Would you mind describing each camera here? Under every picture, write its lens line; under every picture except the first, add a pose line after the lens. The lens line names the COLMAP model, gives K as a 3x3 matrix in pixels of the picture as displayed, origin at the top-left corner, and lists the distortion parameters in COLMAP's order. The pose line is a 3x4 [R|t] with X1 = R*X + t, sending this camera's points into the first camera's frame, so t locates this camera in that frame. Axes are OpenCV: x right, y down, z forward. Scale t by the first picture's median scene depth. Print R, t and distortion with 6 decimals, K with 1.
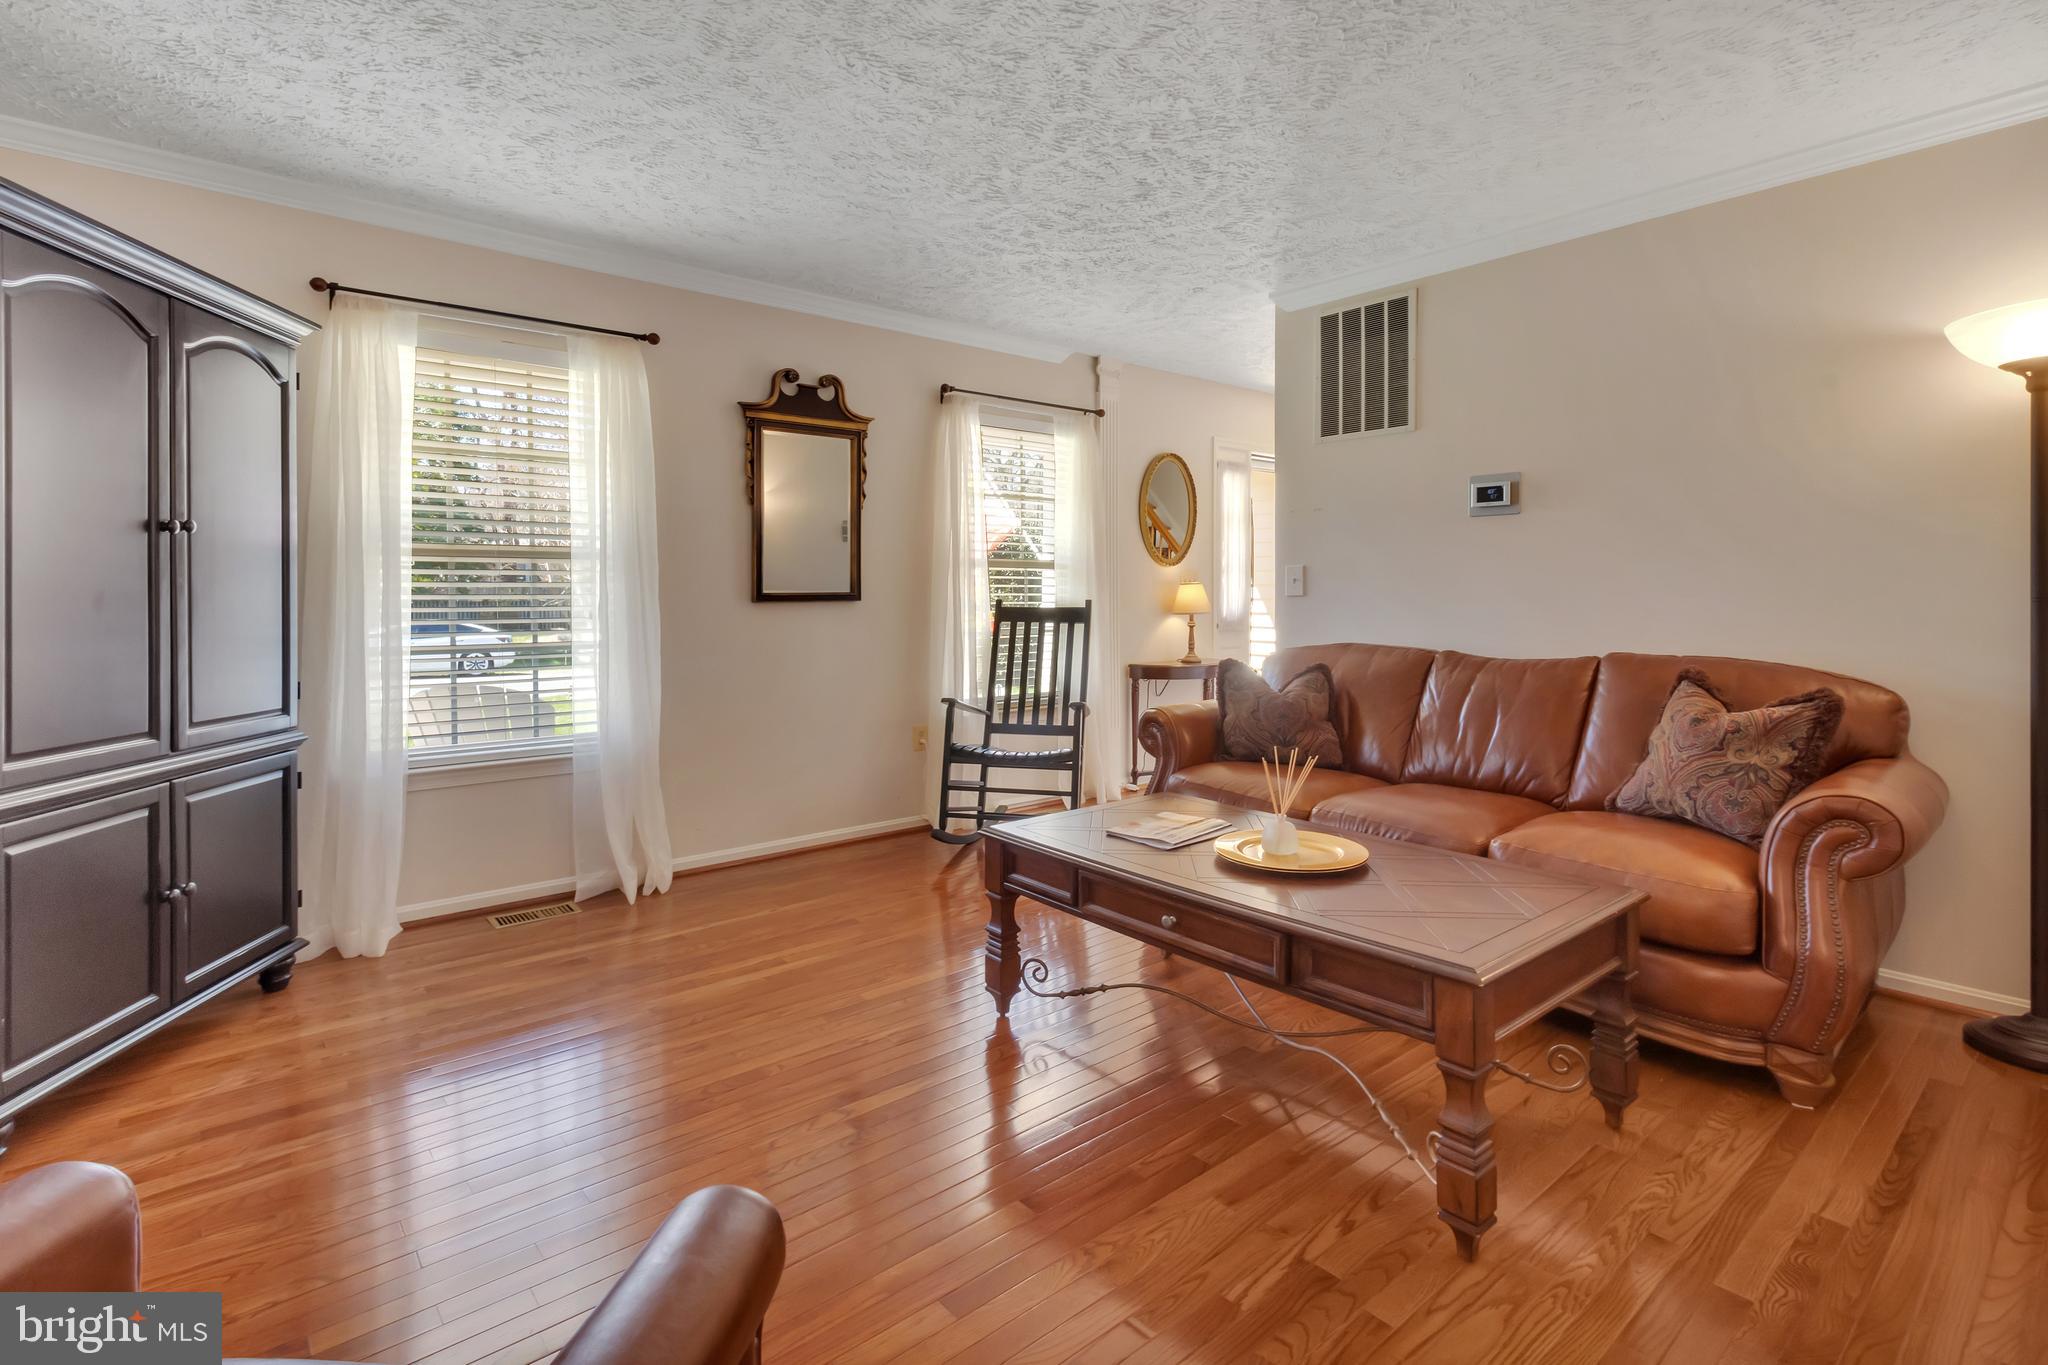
lens RADIAL K [[981.3, 0, 1011.6], [0, 981.3, 609.5], [0, 0, 1]] dist [0.003331, -0.000858]
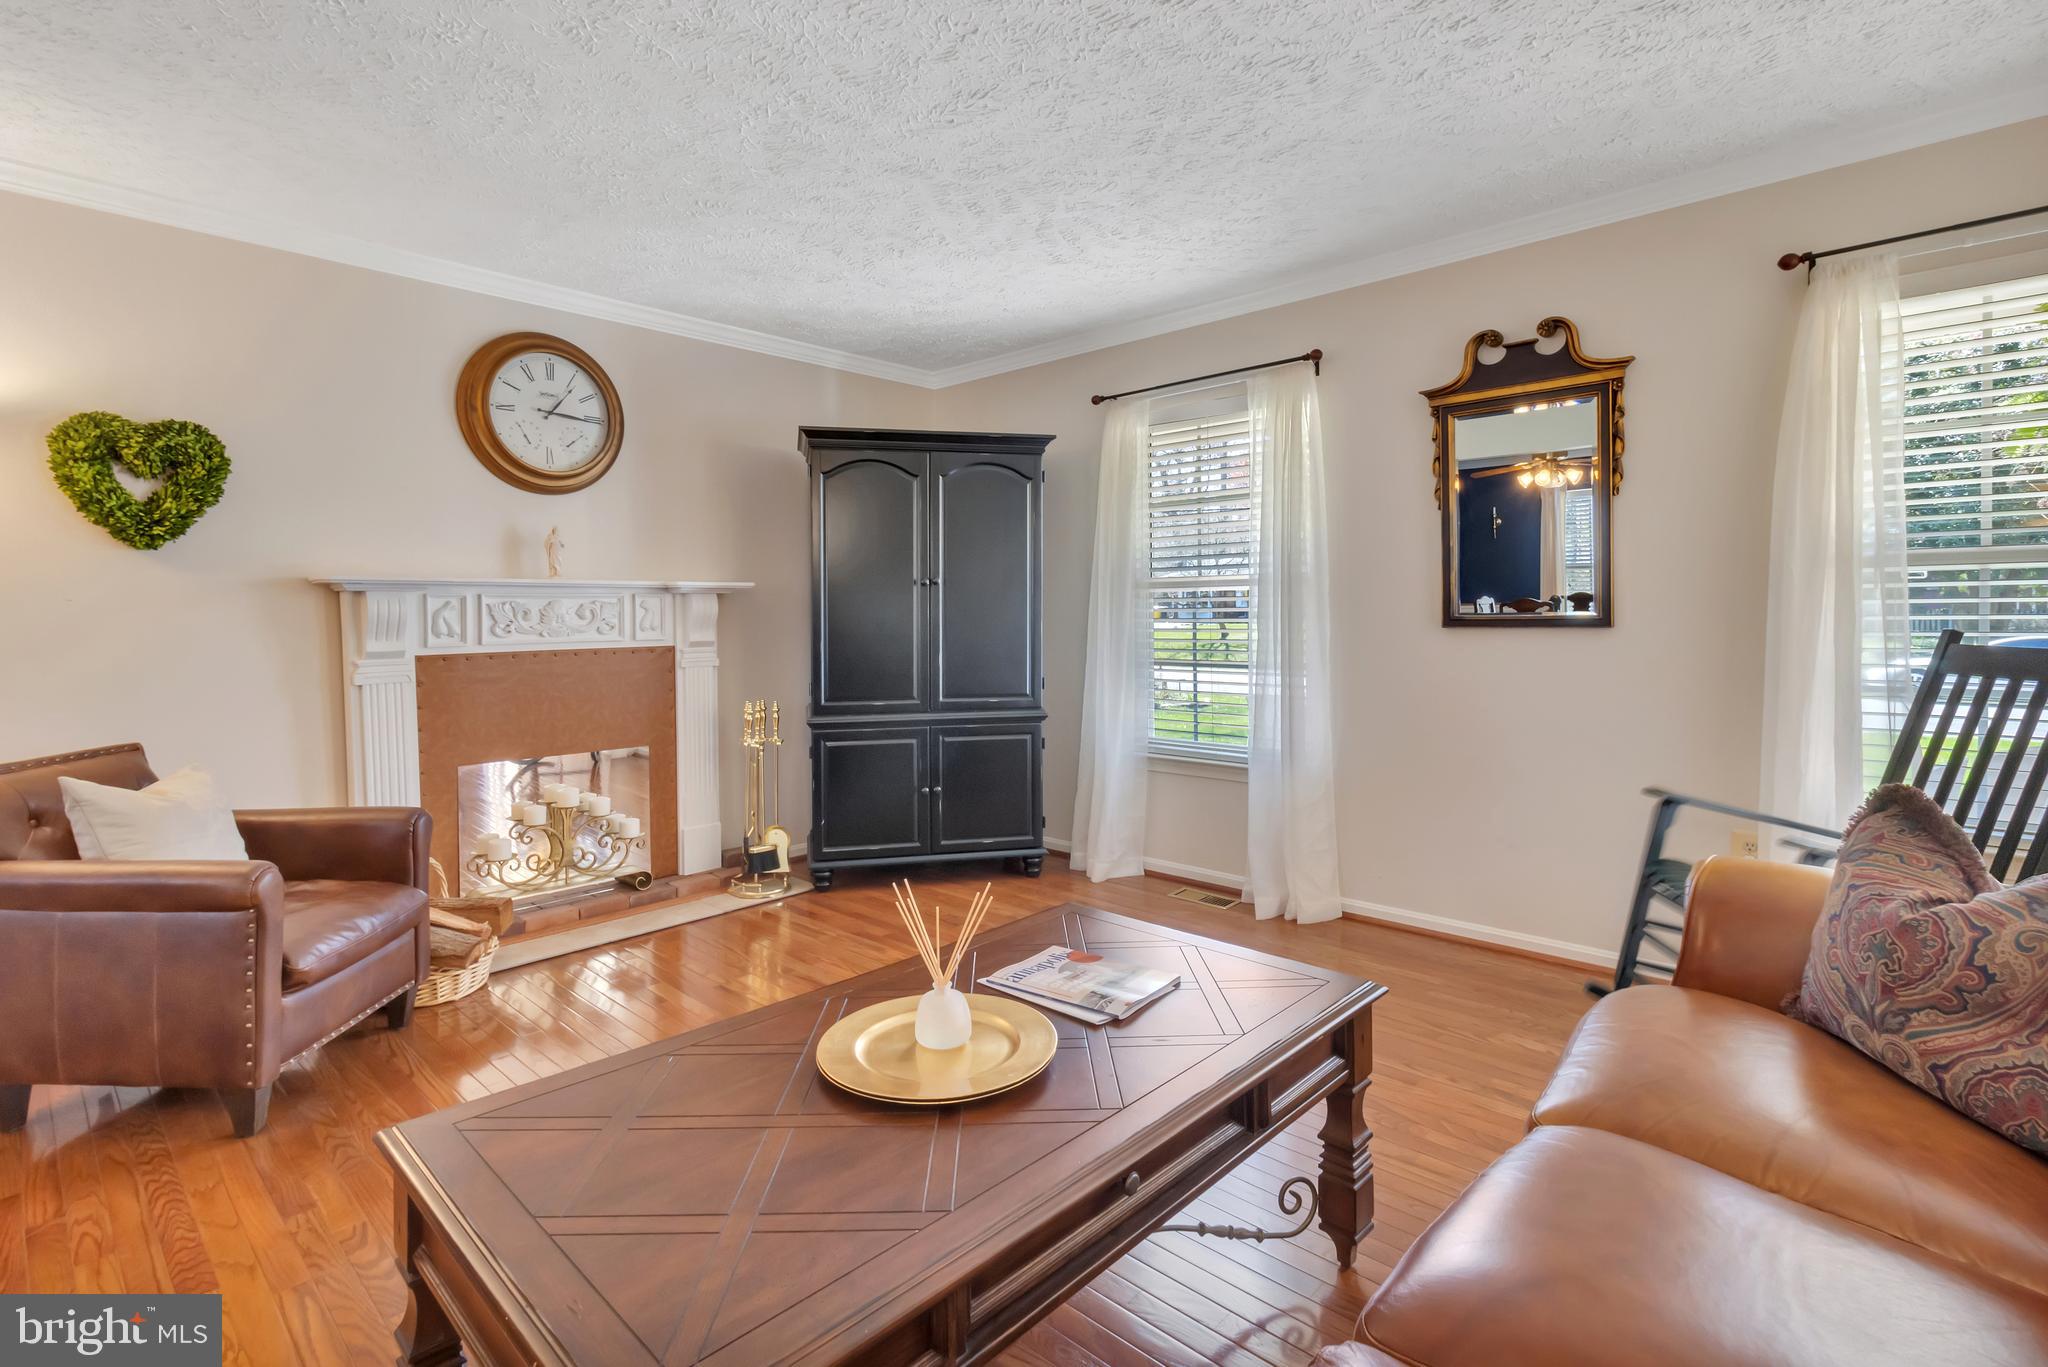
lens RADIAL K [[981.3, 0, 1026.6], [0, 981.3, 628.1], [0, 0, 1]] dist [0.003331, -0.000858]
pose [[0.107947, 0.018729, -0.993980, 0.528615], [-0.008581, 0.999803, 0.017907, -0.019646], [0.994120, 0.006597, 0.108086, 0.564240]]
